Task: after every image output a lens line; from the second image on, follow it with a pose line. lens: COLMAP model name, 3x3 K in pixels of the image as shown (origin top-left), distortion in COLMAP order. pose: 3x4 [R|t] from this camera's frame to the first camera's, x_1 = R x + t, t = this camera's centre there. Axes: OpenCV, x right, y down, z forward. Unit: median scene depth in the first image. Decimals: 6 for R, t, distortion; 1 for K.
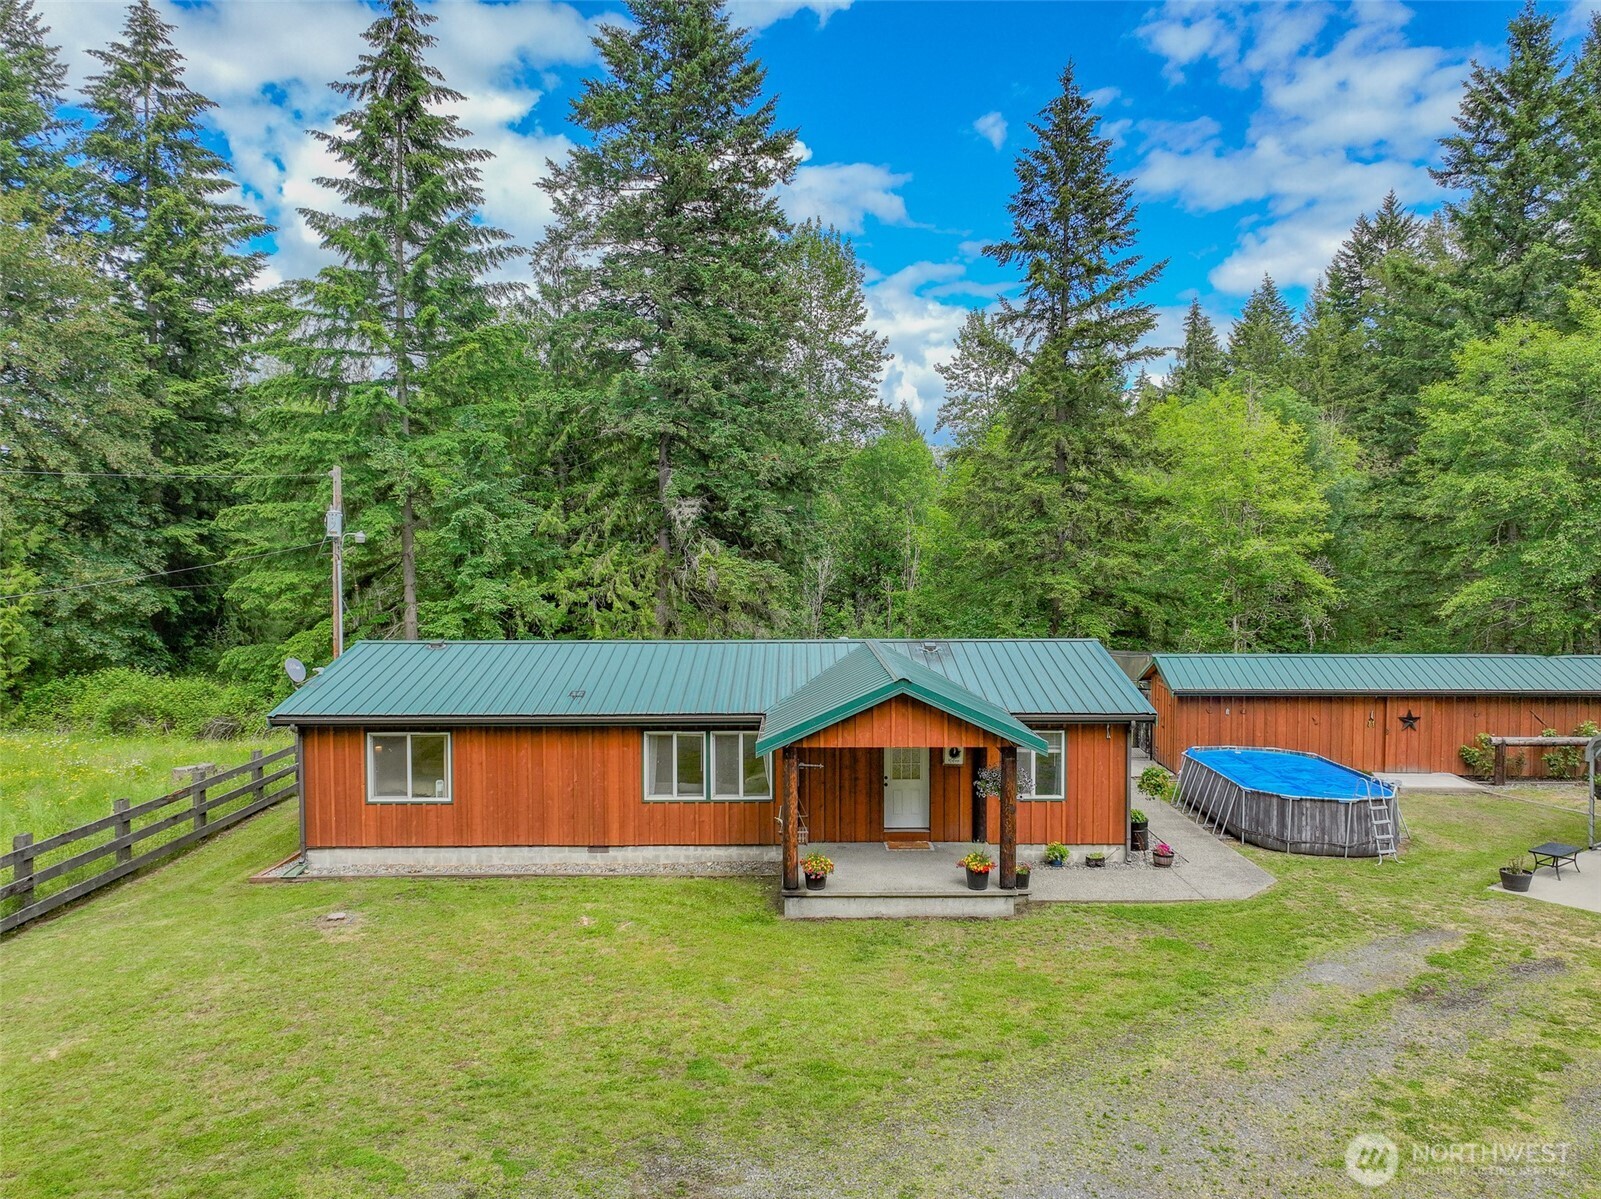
lens RADIAL K [[1163.8, 0, 814.8], [0, 1163.8, 601.3], [0, 0, 1]] dist [0.006904, 0.012393]
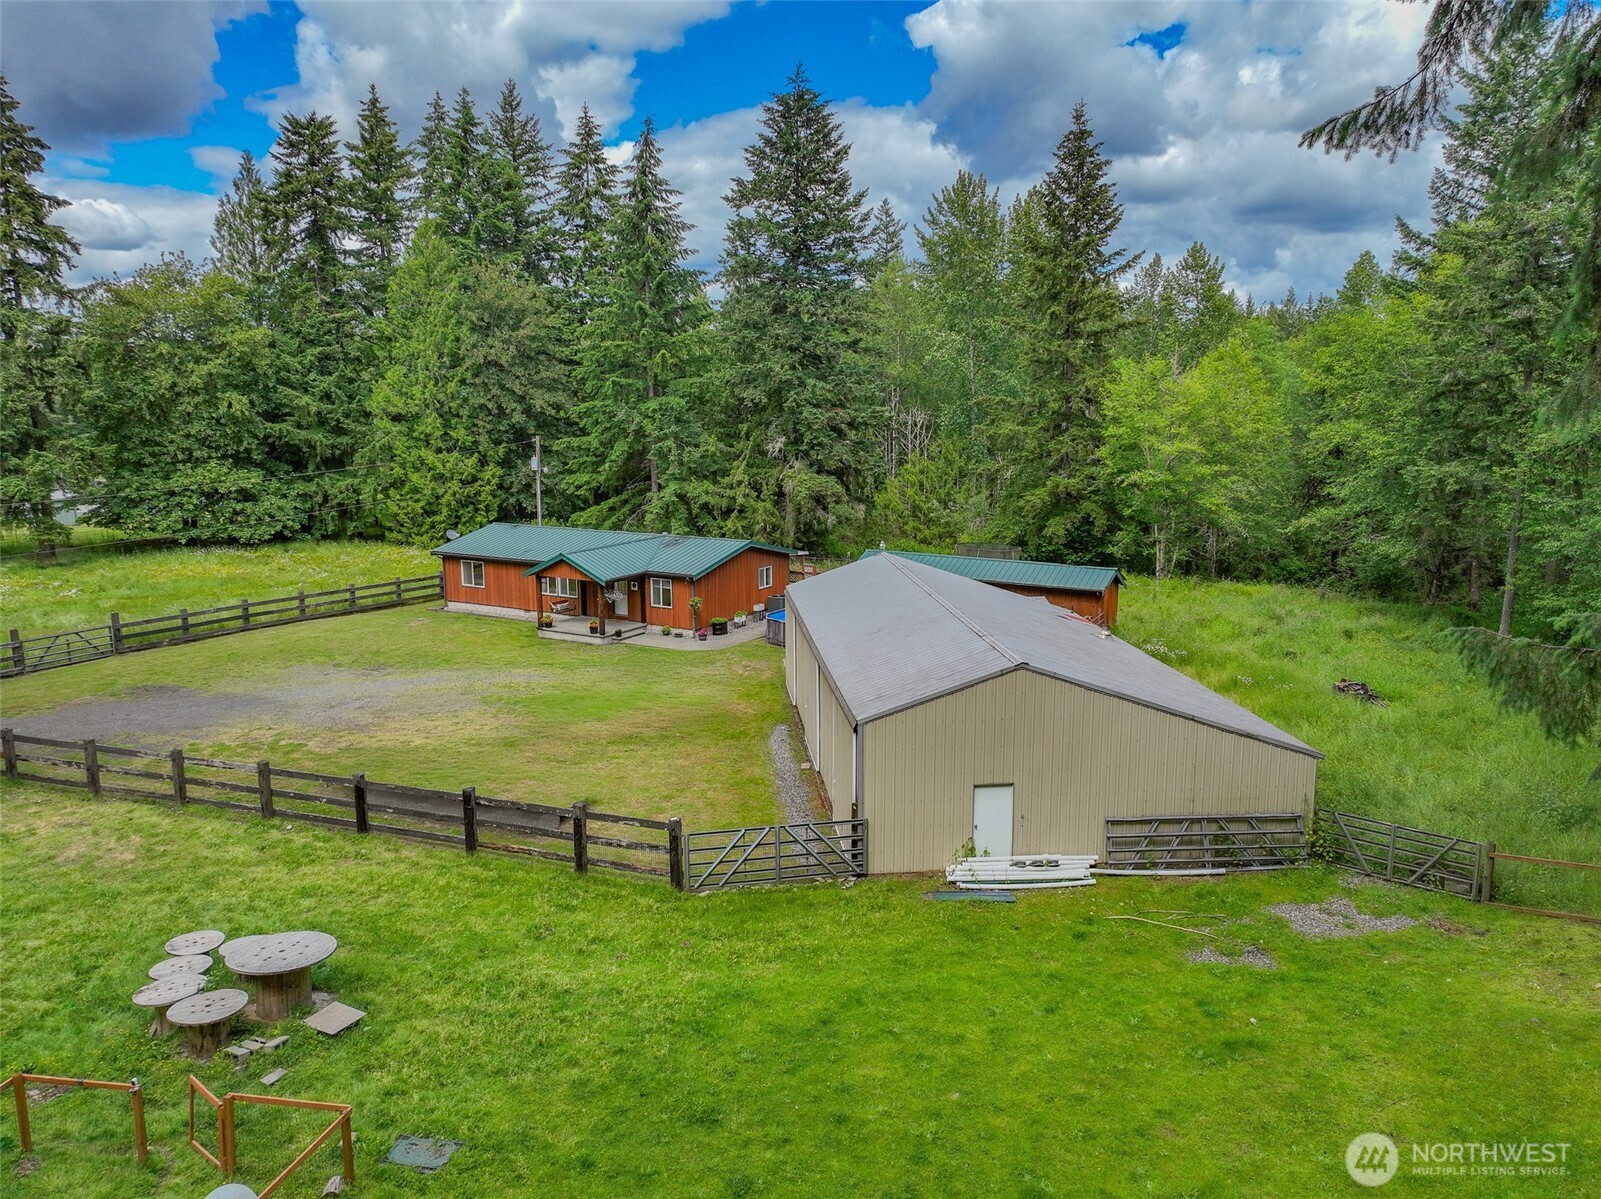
lens RADIAL K [[1162.4, 0, 823.8], [0, 1162.4, 602.2], [0, 0, 1]] dist [0.062876, -0.148163]
pose [[0.863333, 0.088137, -0.496878, 0.768913], [-0.021560, 0.990173, 0.138179, -0.082952], [0.504173, -0.108582, 0.856749, -0.409231]]
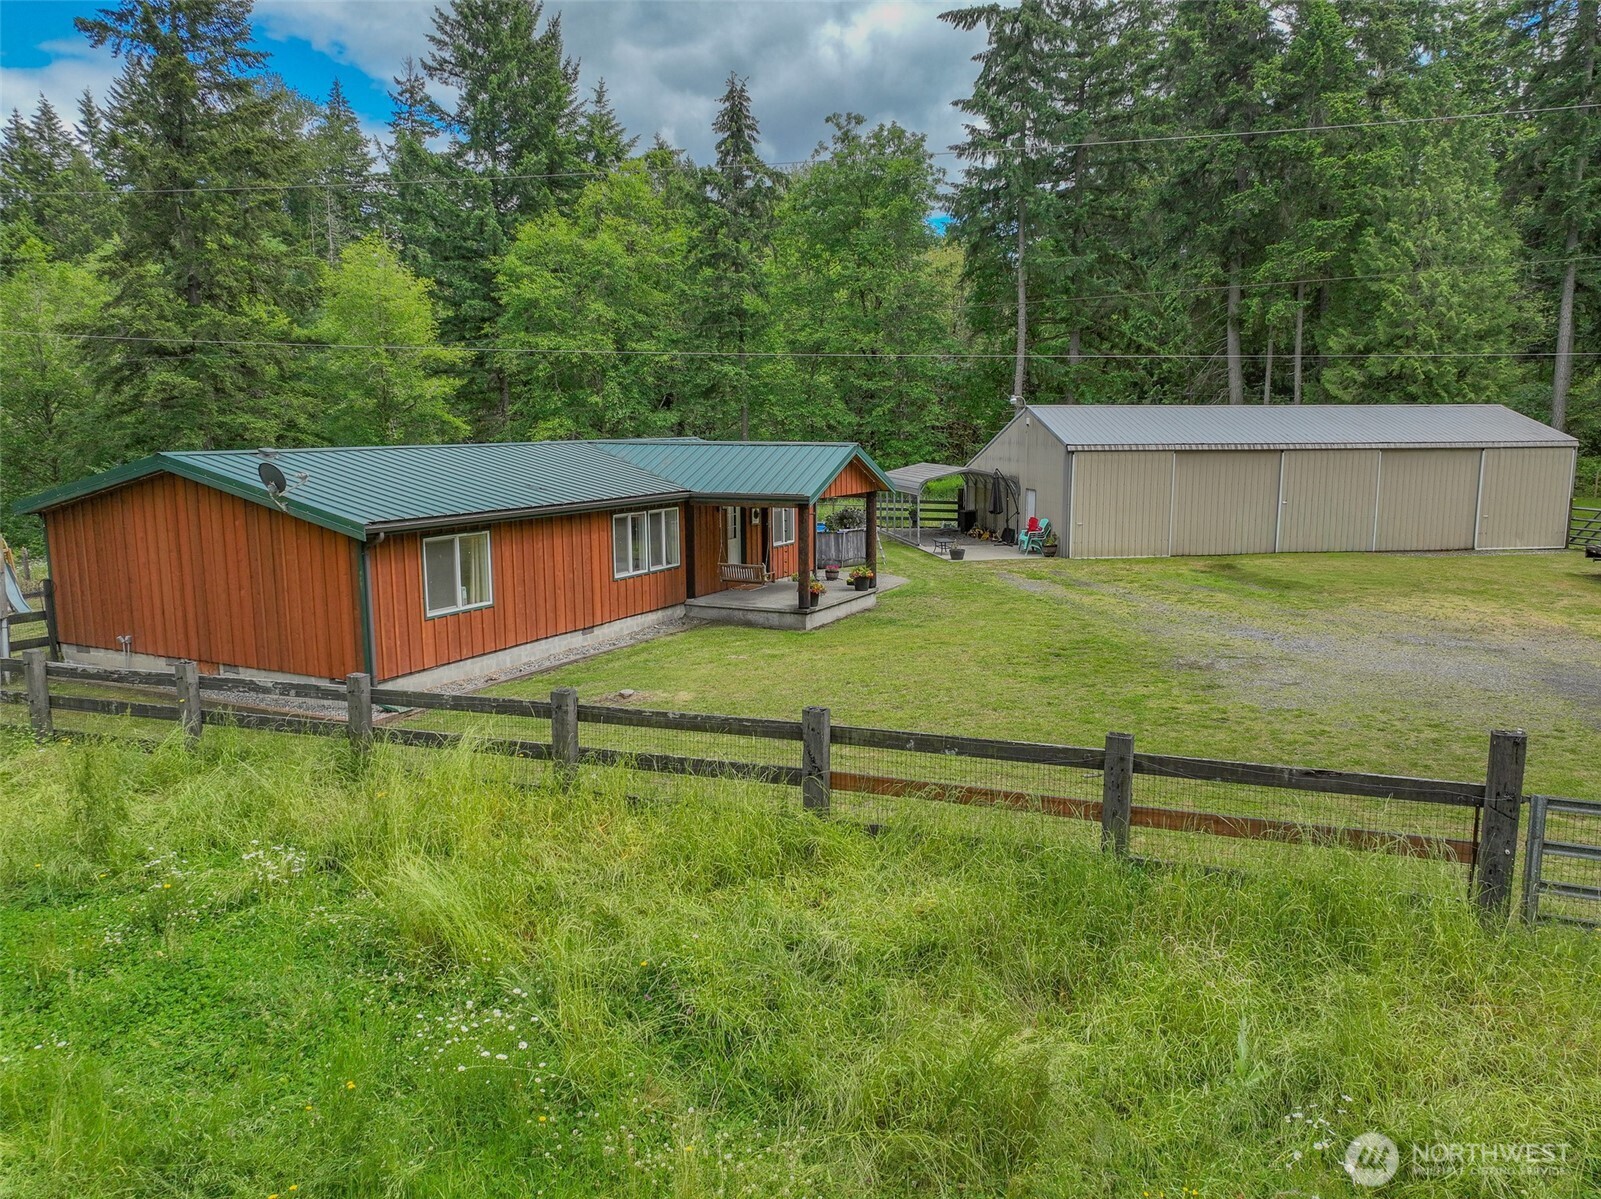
lens RADIAL K [[1163.8, 0, 814.8], [0, 1163.8, 601.3], [0, 0, 1]] dist [0.006904, 0.012393]
pose [[0.461776, -0.138041, 0.876189, -0.464463], [0.045740, 0.990207, 0.131898, 0.026220], [-0.885816, -0.020831, 0.463568, 0.152106]]
